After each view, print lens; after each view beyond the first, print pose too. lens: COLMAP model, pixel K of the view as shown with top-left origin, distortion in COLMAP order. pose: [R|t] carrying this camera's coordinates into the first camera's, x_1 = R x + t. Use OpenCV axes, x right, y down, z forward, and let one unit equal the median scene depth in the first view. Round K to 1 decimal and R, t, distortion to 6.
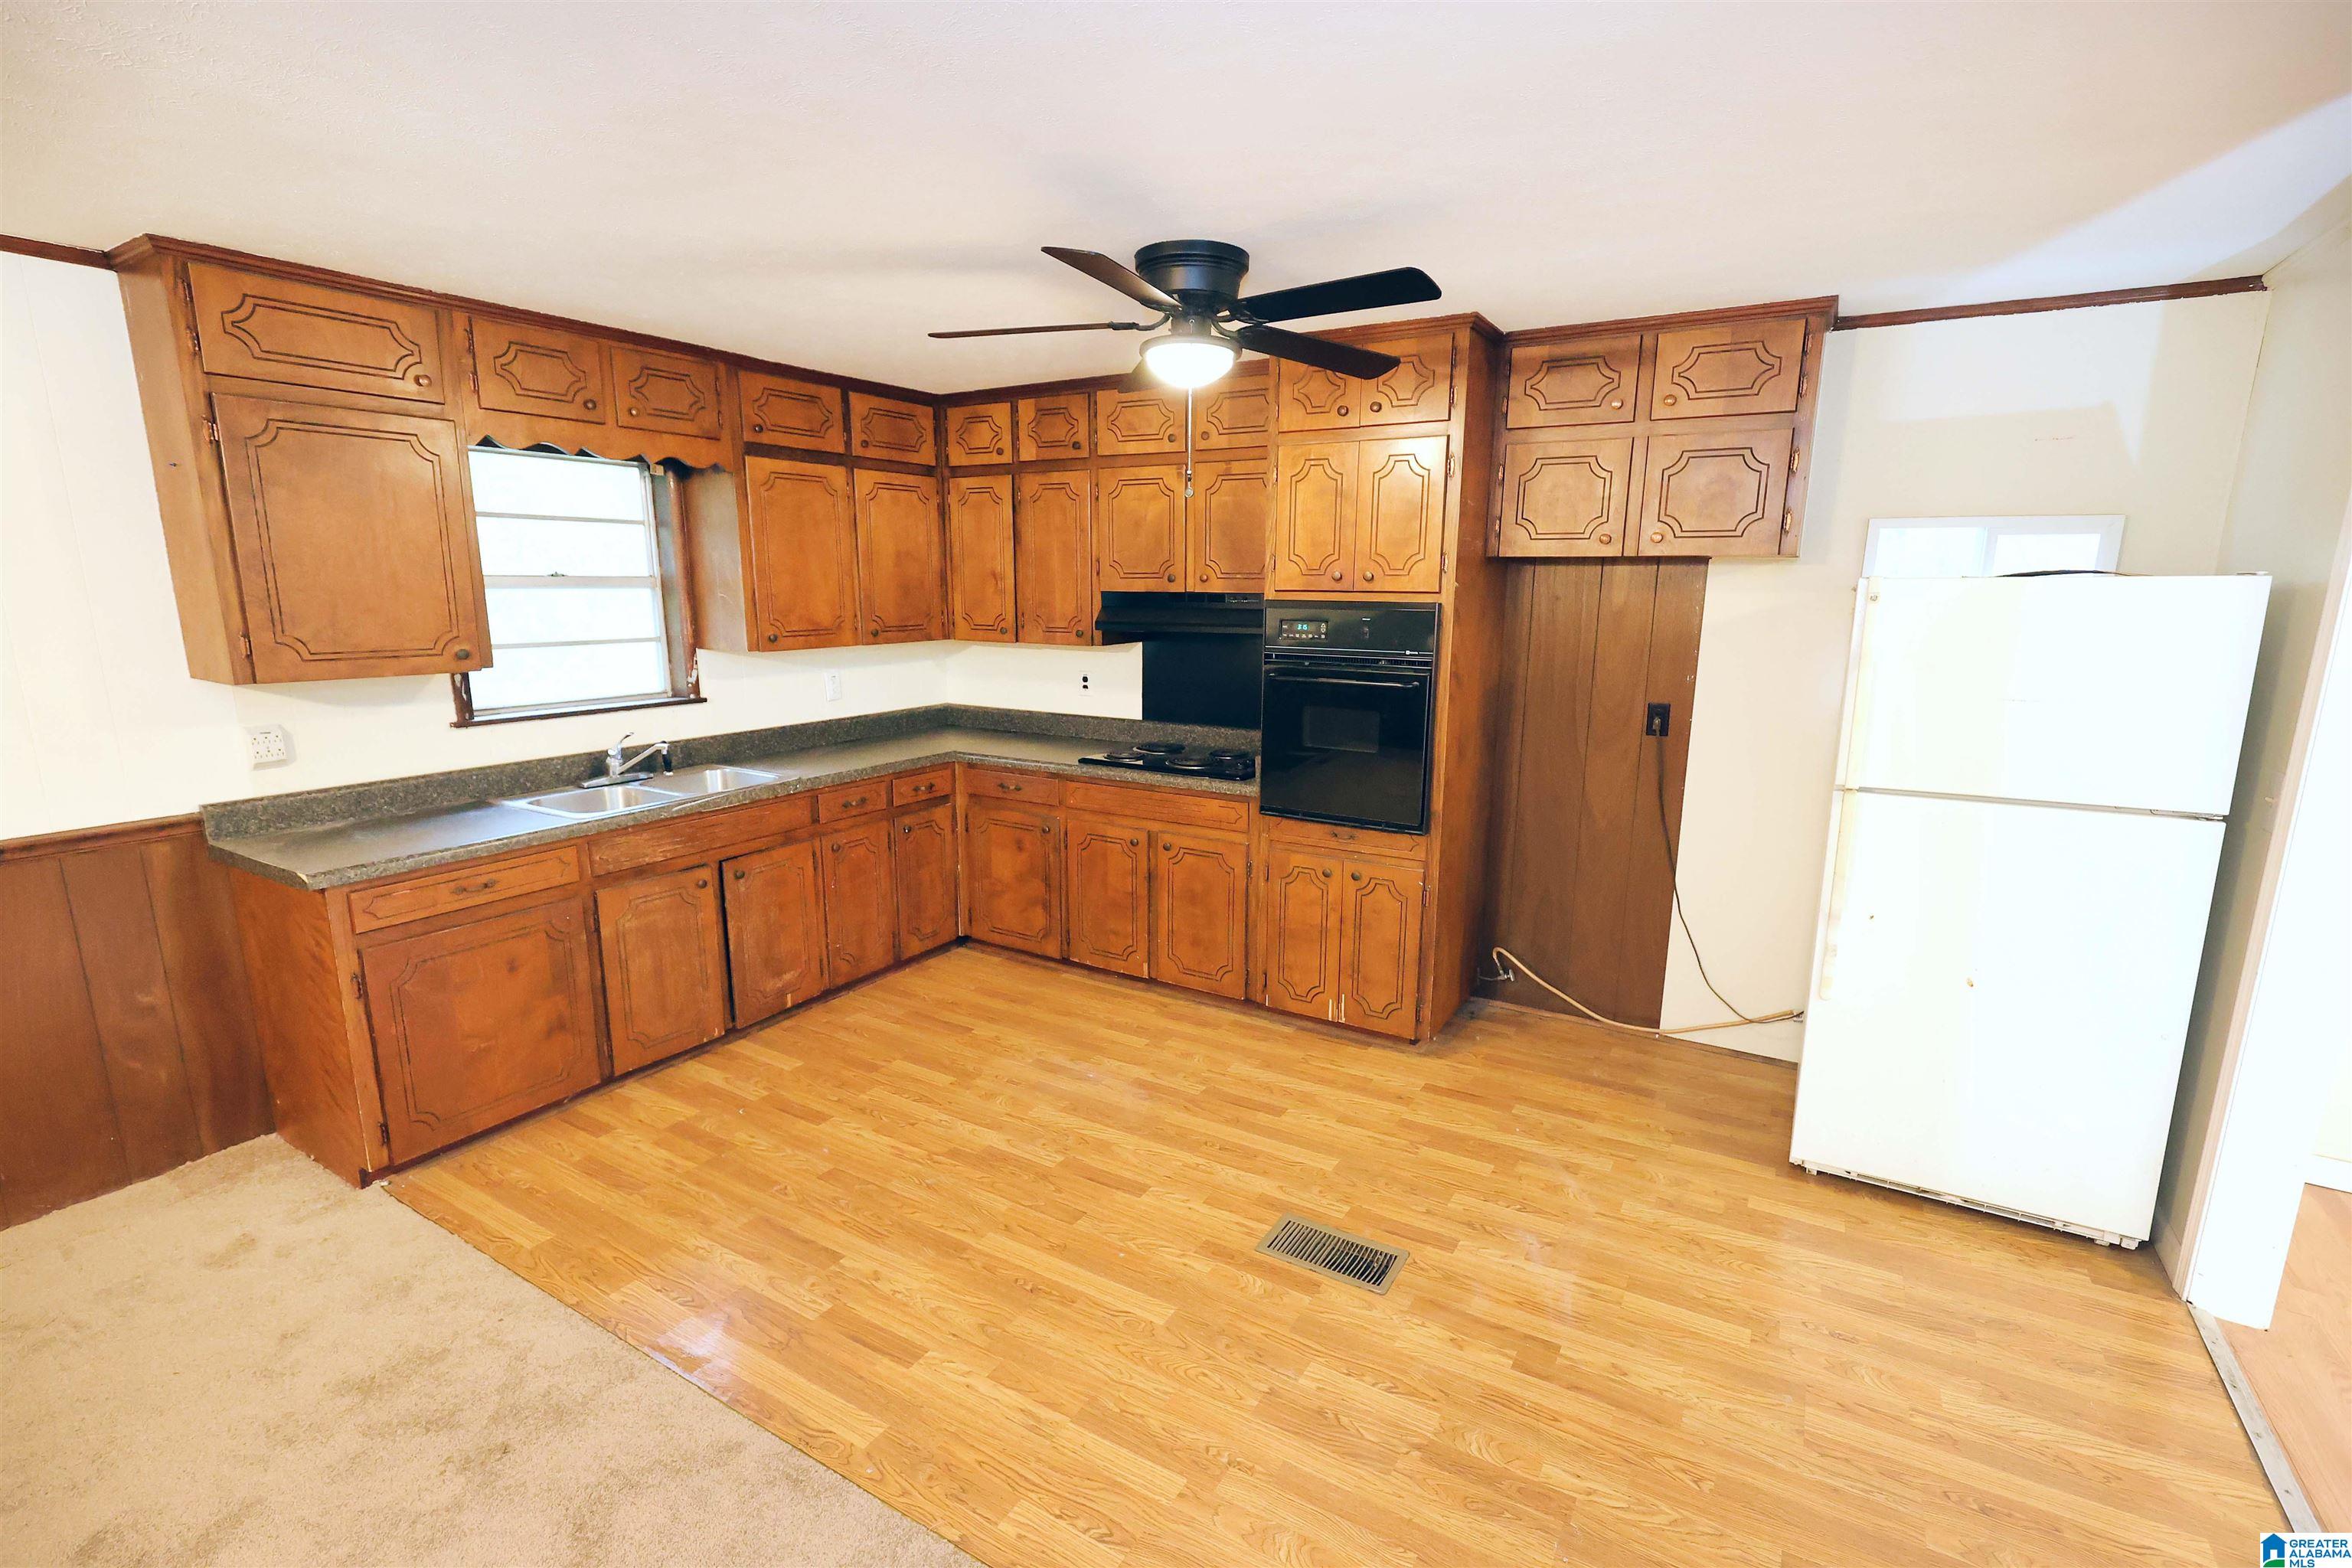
lens RADIAL K [[1062.8, 0, 1176.9], [0, 1062.8, 797.0], [0, 0, 1]] dist [-0.000134, -0.000459]
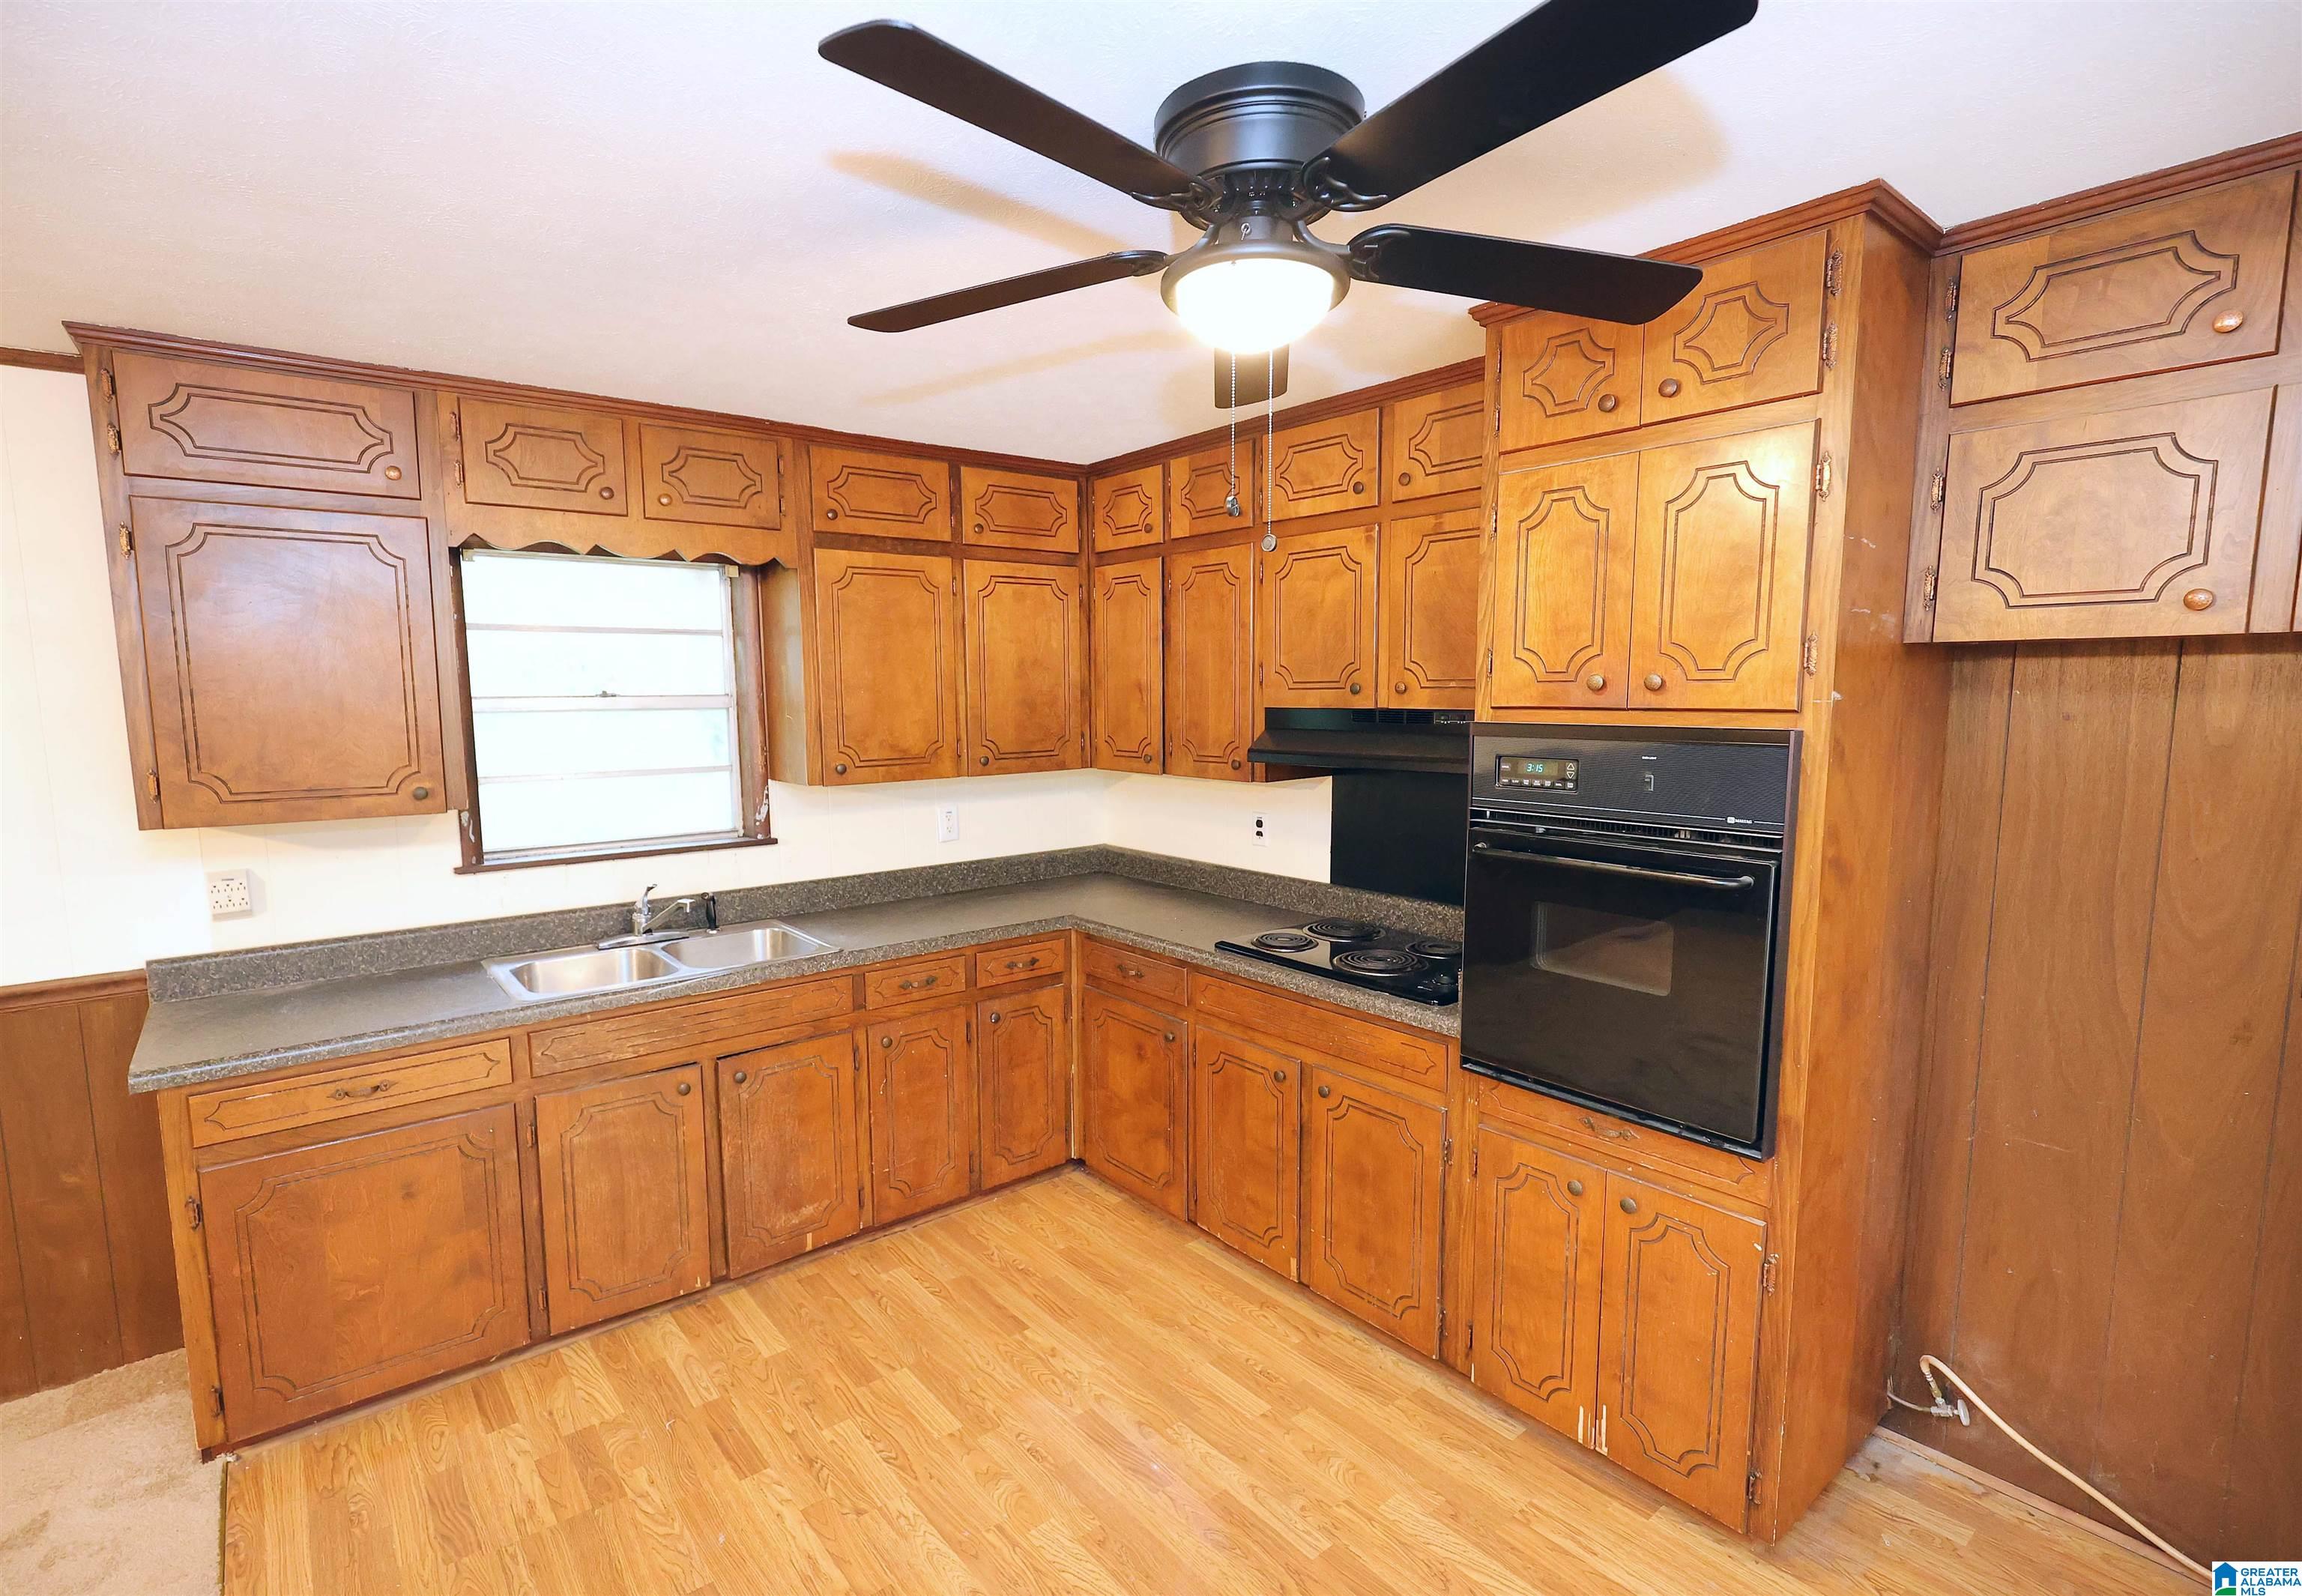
lens RADIAL K [[1078.6, 0, 1098.5], [0, 1078.6, 810.0], [0, 0, 1]] dist [-0.003016, 0.000389]
pose [[0.933076, 0.026916, -0.358670, 0.116960], [-0.058370, 0.995309, -0.077155, -0.082723], [0.354911, 0.092927, 0.930270, 0.385938]]
